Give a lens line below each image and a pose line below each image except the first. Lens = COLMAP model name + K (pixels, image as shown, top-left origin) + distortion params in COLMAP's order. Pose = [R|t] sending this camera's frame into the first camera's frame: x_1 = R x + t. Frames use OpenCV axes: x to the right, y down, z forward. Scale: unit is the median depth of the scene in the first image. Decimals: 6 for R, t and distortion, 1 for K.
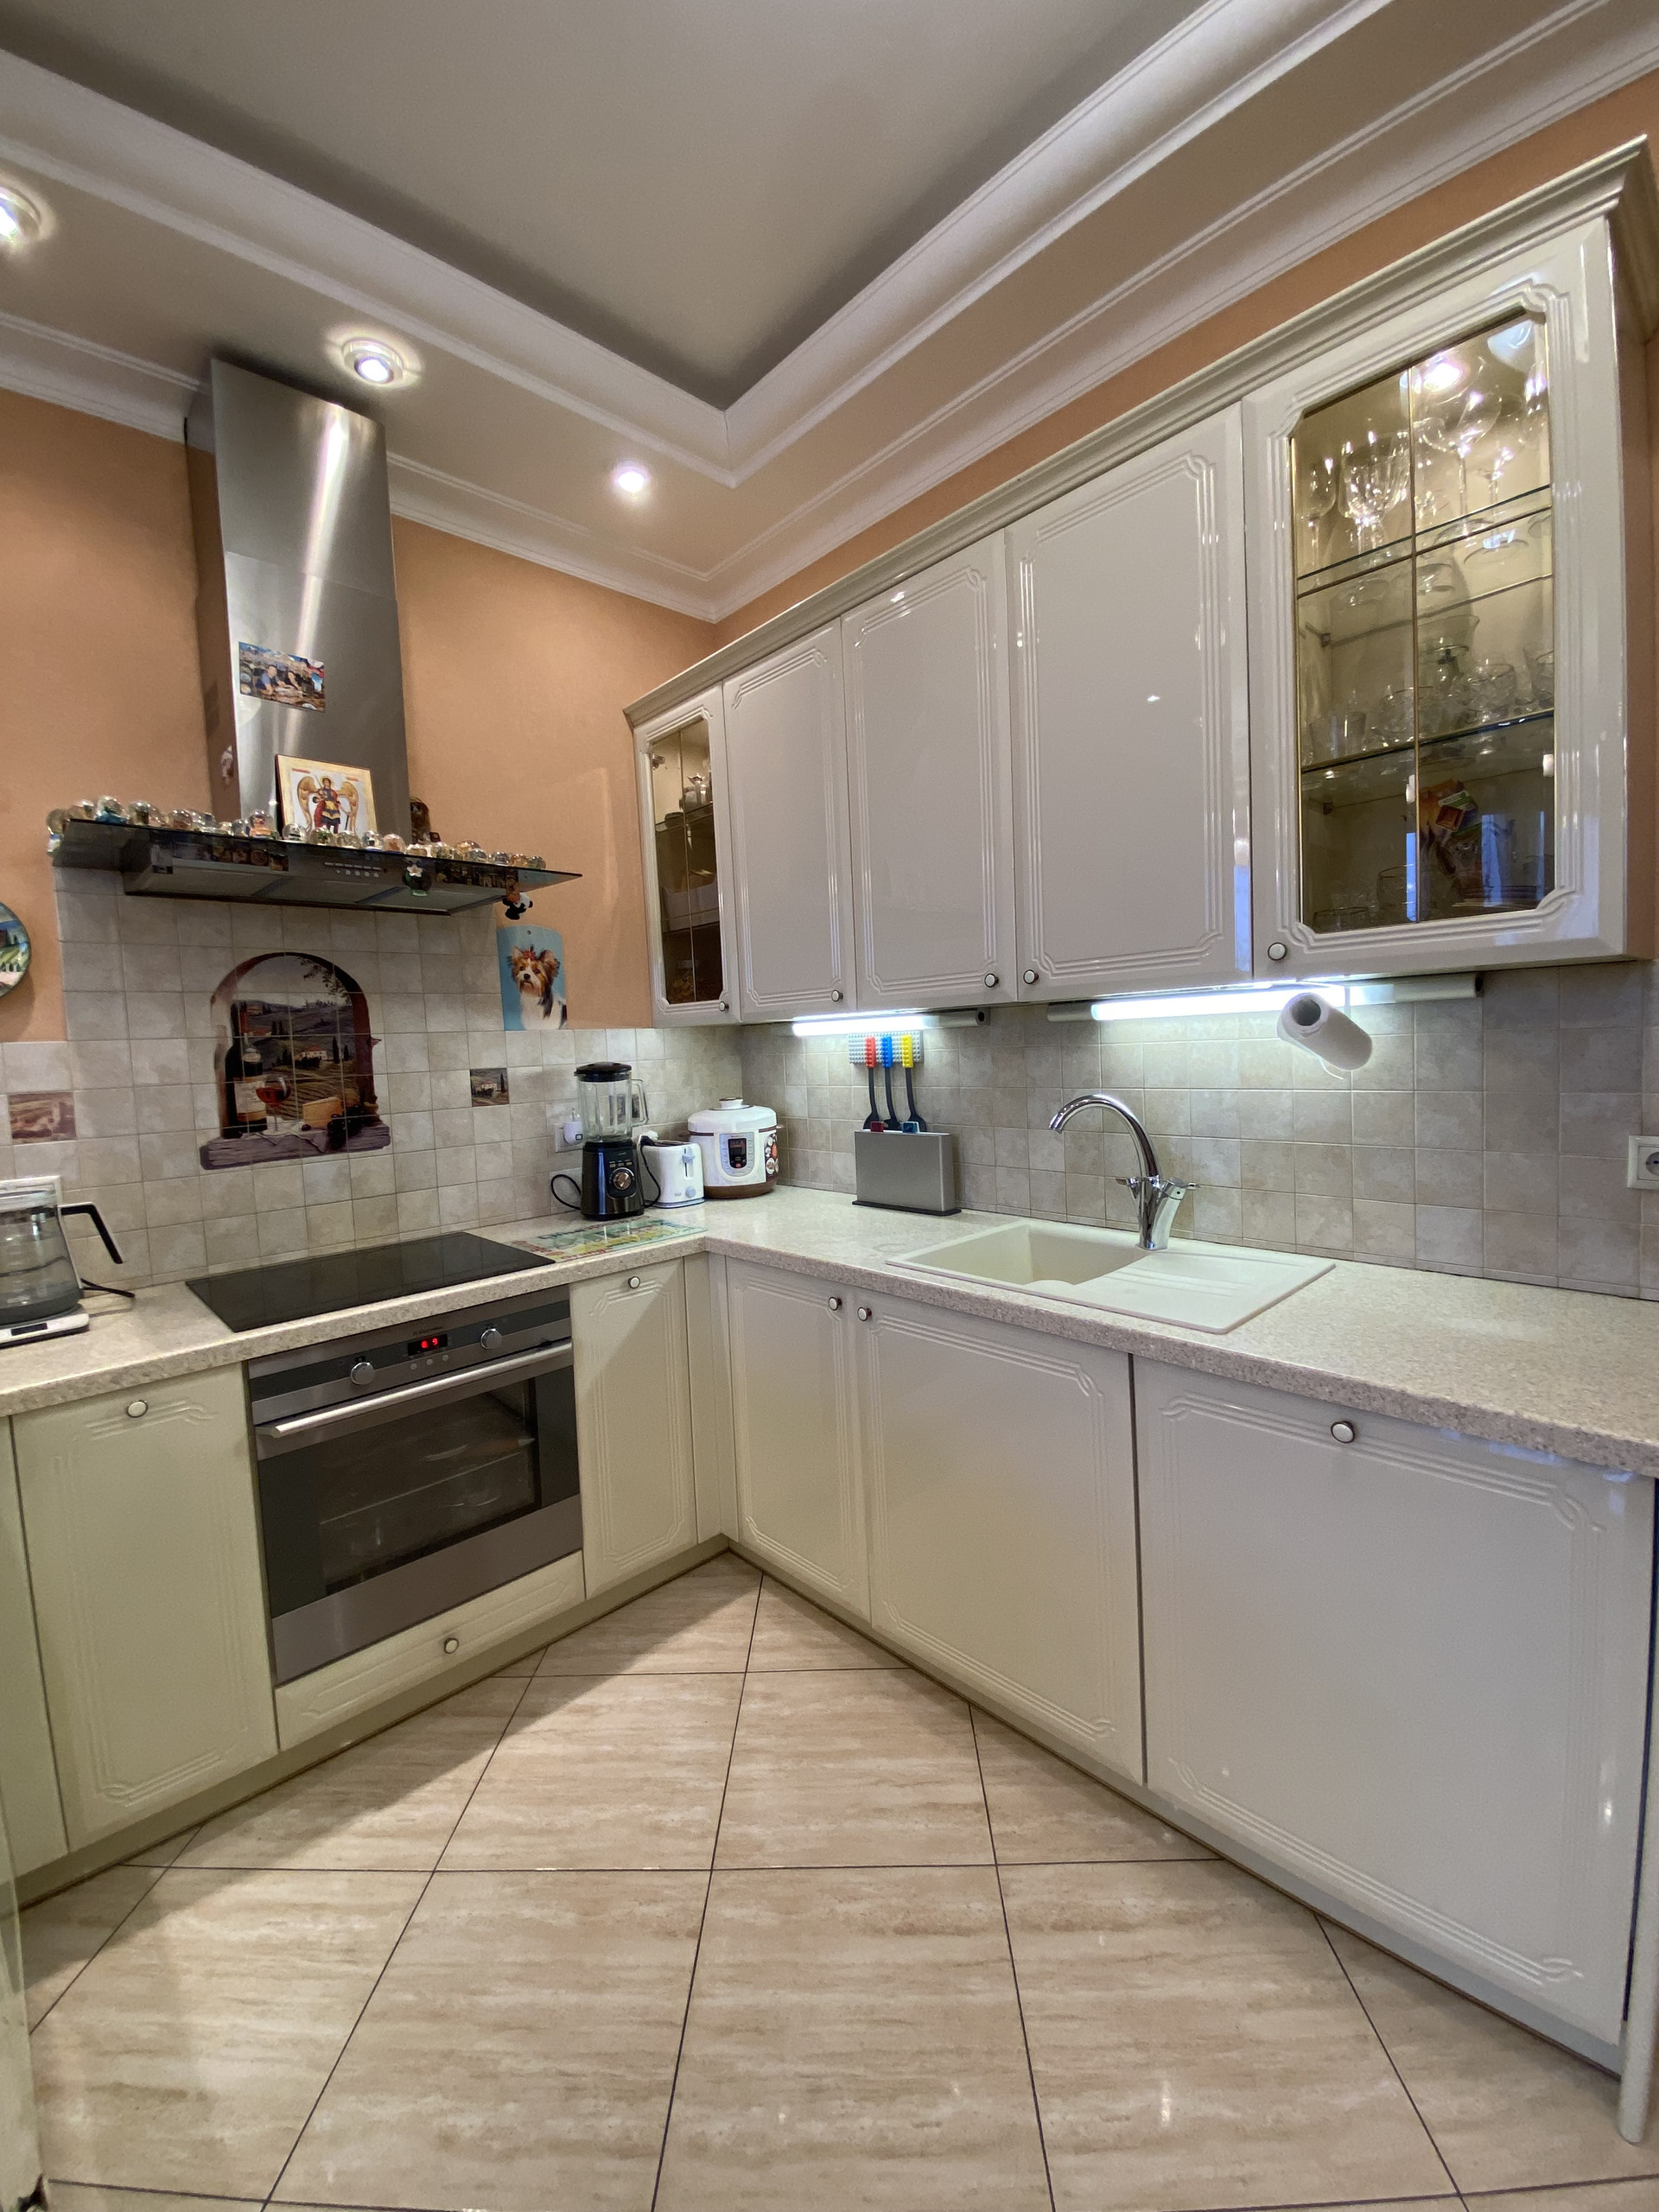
lens RADIAL K [[908.3, 0, 823.7], [0, 908.3, 1102.3], [0, 0, 1]] dist [0.013144, -0.002134]
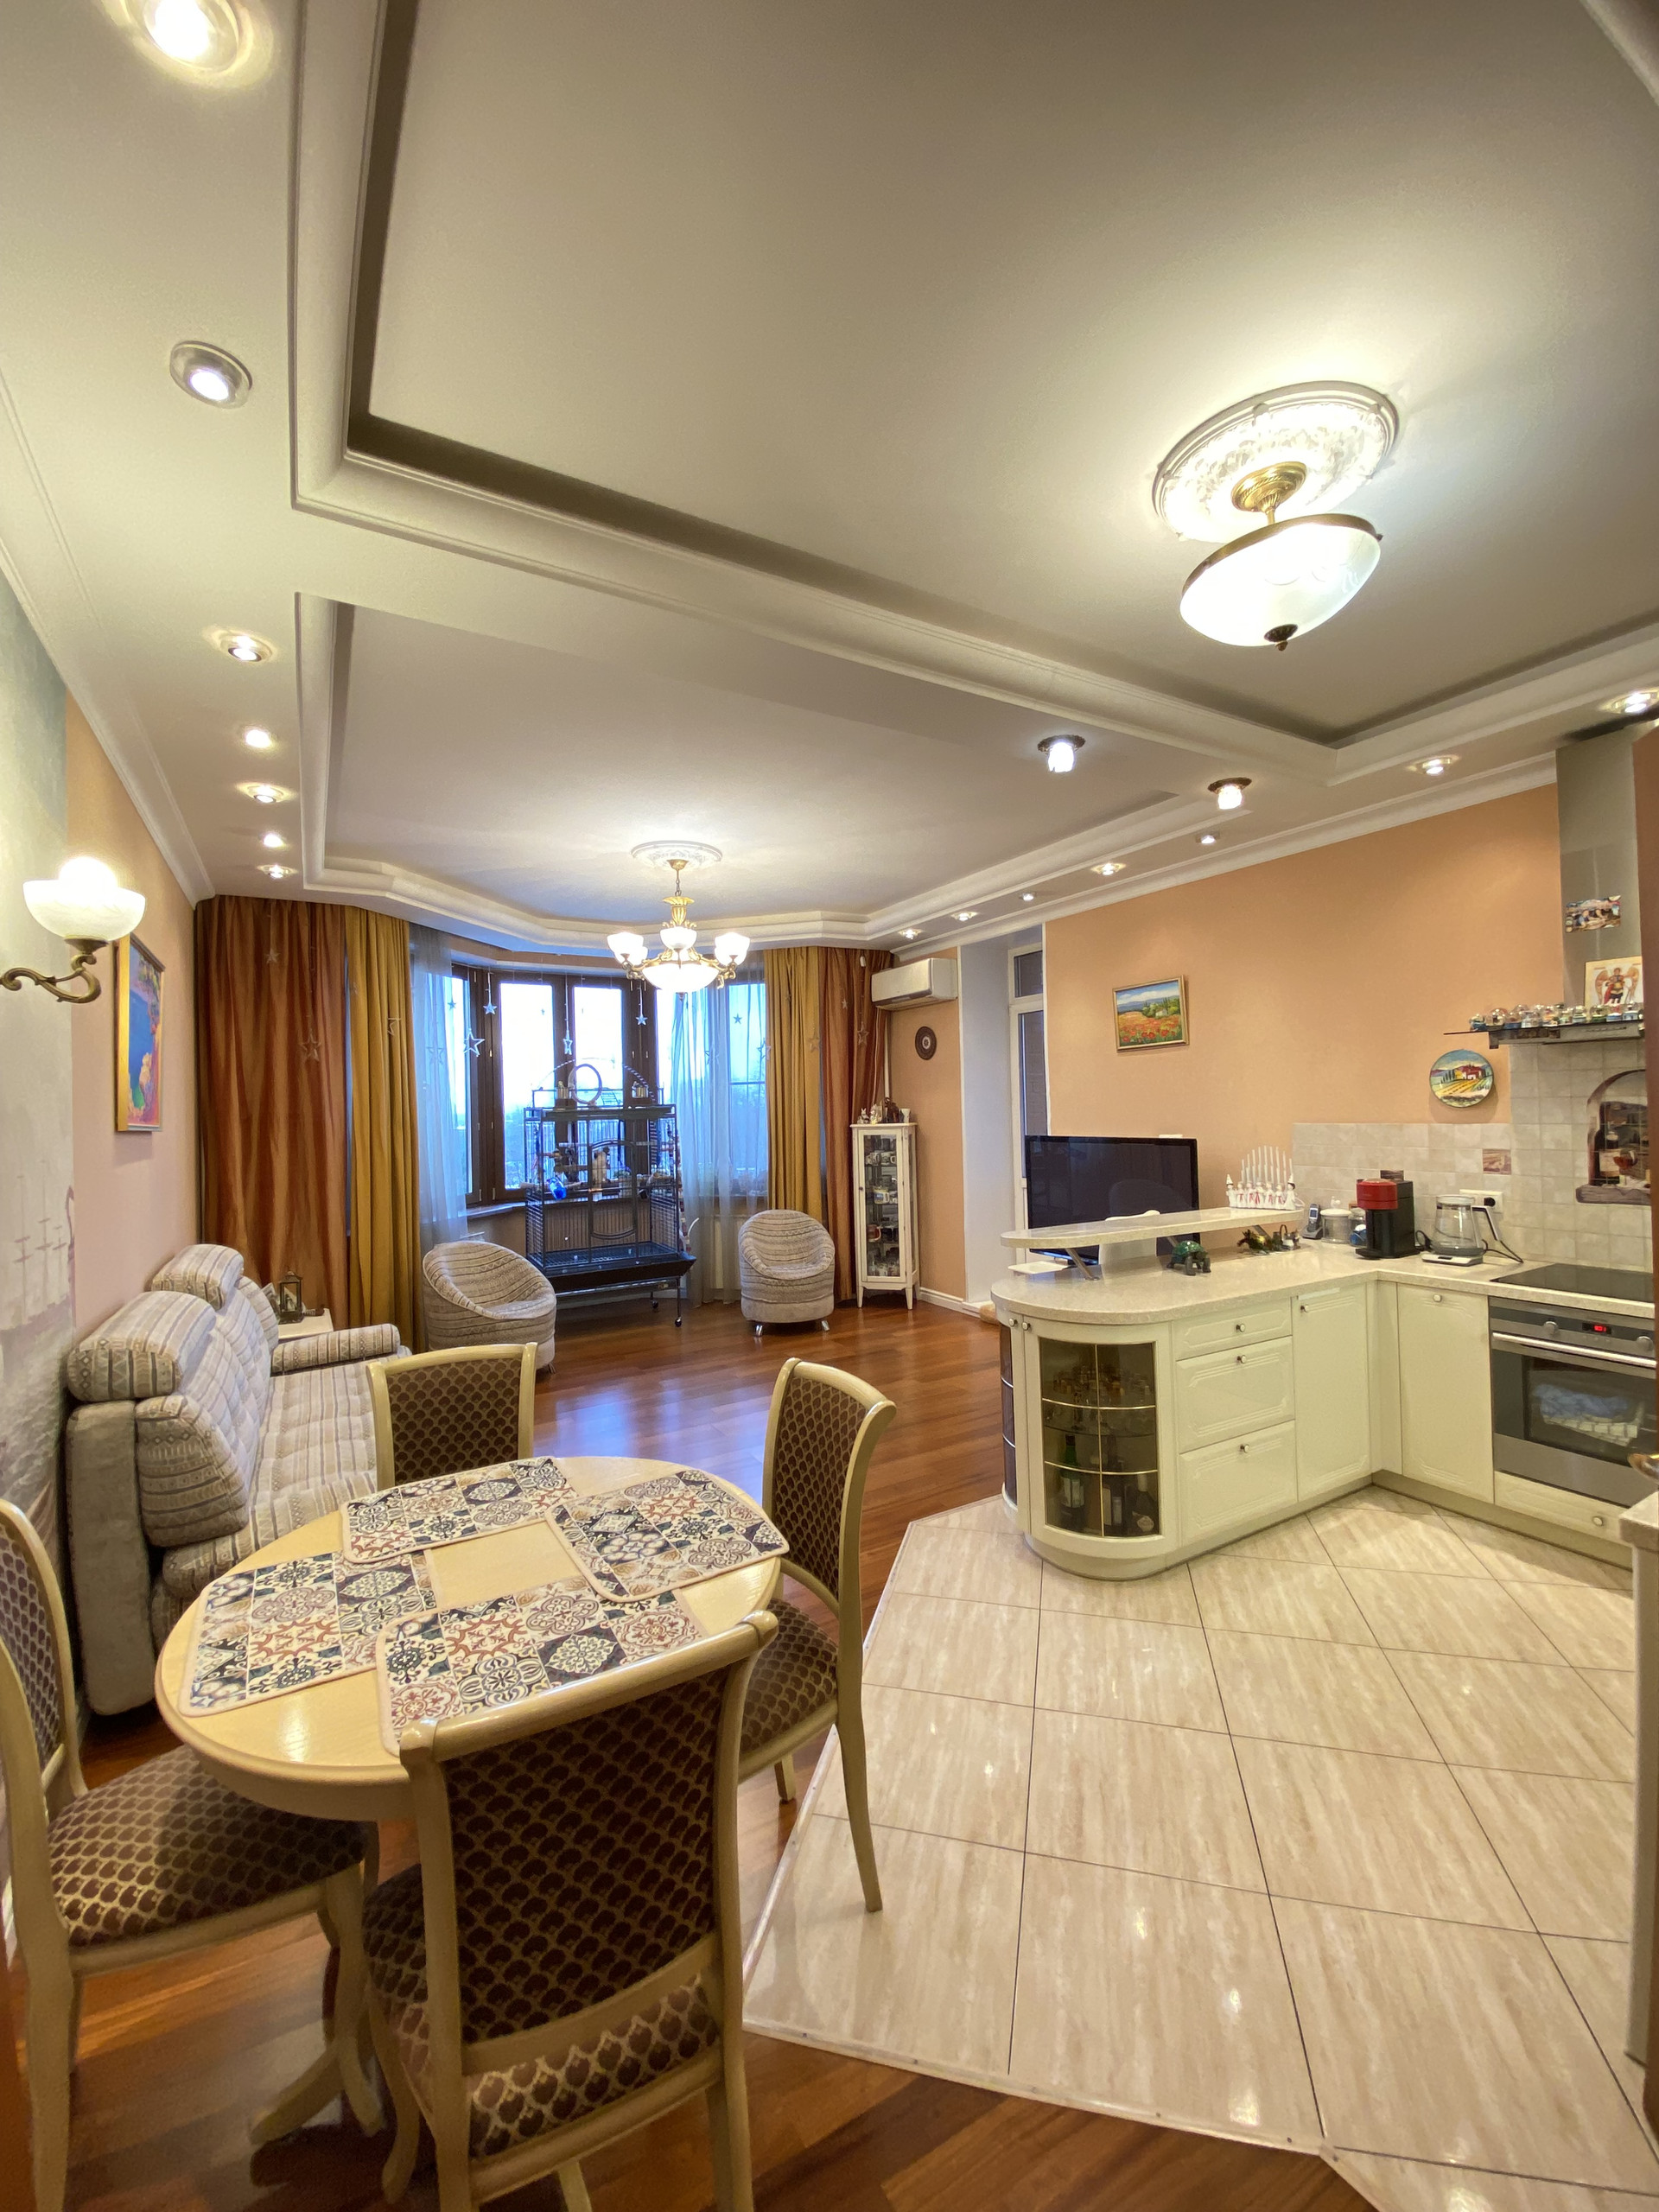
lens RADIAL K [[908.3, 0, 817.9], [0, 908.3, 1097.5], [0, 0, 1]] dist [0.013144, -0.002134]
pose [[-0.228507, 0.037119, -0.972834, 1.326194], [-0.032153, 0.998440, 0.045649, -0.156834], [0.973011, 0.041711, -0.226957, 0.014703]]
